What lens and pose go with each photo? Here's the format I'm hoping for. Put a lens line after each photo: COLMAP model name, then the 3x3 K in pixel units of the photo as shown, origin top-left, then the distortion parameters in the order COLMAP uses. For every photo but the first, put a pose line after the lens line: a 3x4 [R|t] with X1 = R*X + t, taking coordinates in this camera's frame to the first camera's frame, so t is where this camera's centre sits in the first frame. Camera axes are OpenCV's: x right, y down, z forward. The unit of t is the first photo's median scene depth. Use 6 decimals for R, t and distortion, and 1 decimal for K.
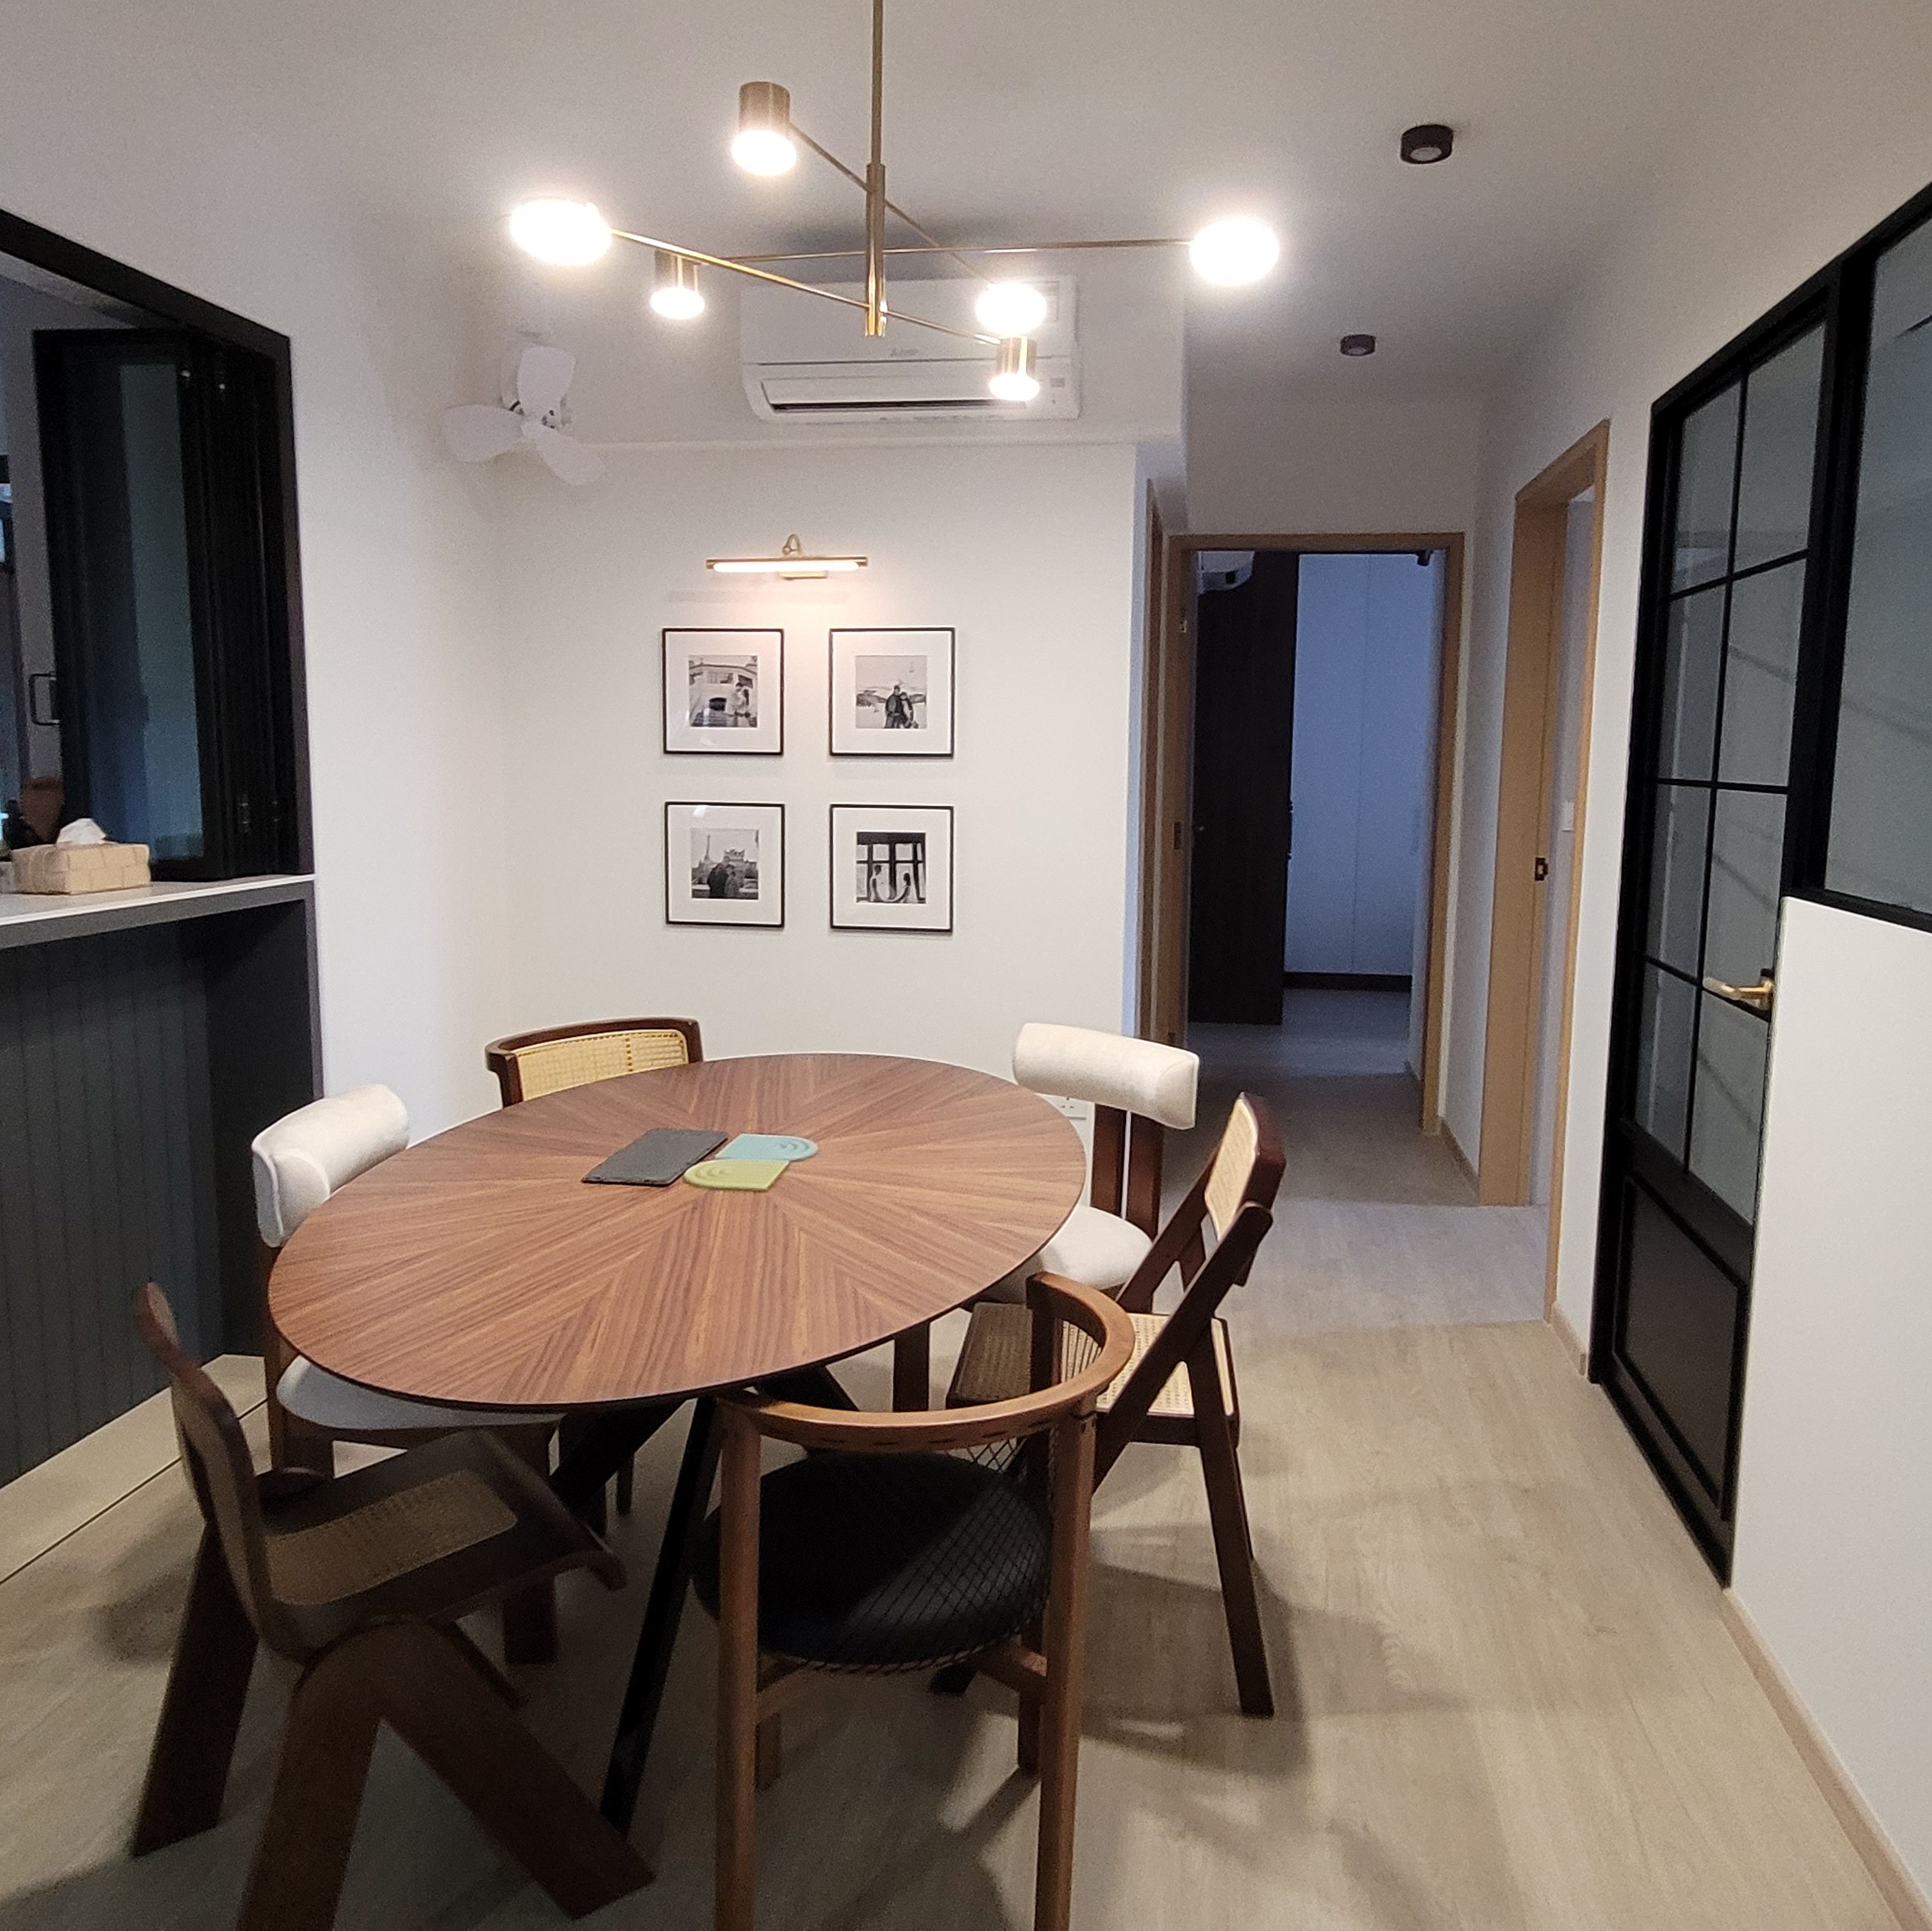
lens RADIAL K [[1382.0, 0, 966.0], [0, 1382.0, 965.5], [0, 0, 1]] dist [-0.048367, -0.002217]
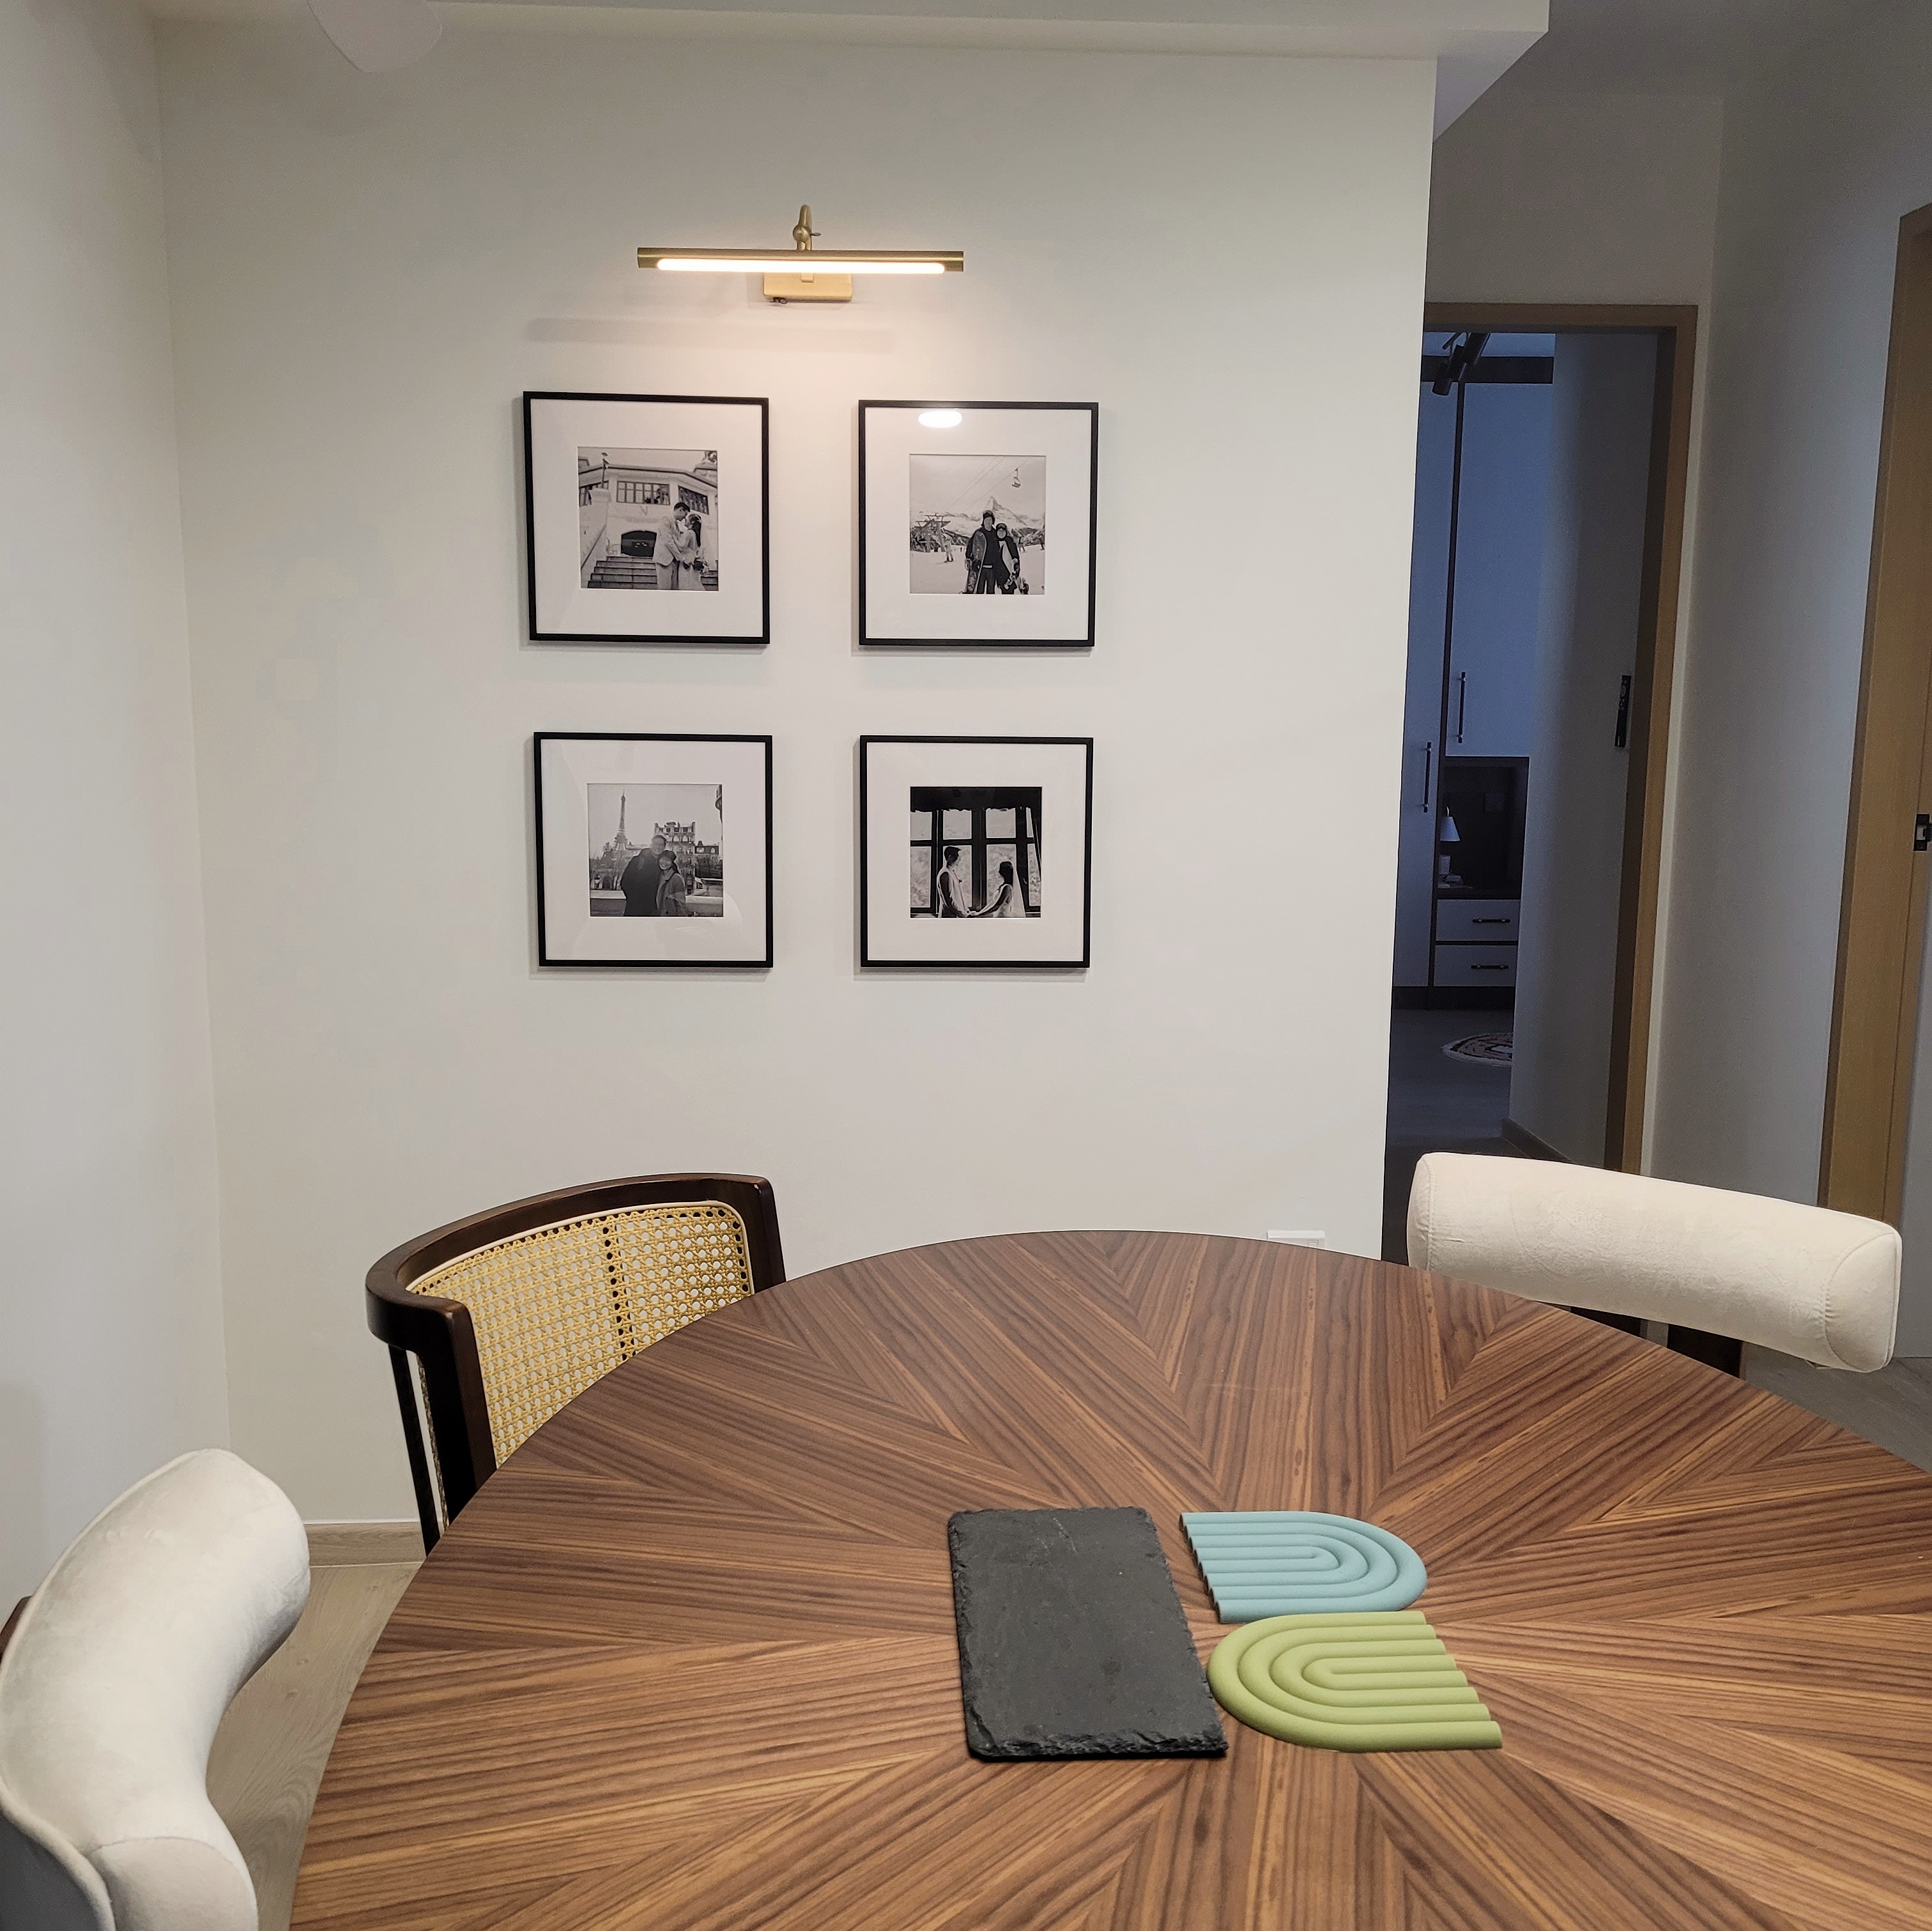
lens RADIAL K [[1813.1, 0, 966.0], [0, 1813.1, 1069.8], [0, 0, 1]] dist [-0.004152, -0.014300]
pose [[0.981090, -0.040480, 0.189271, -0.197618], [0.029137, 0.997630, 0.062330, -0.029732], [-0.191345, -0.055637, 0.979945, 0.291347]]
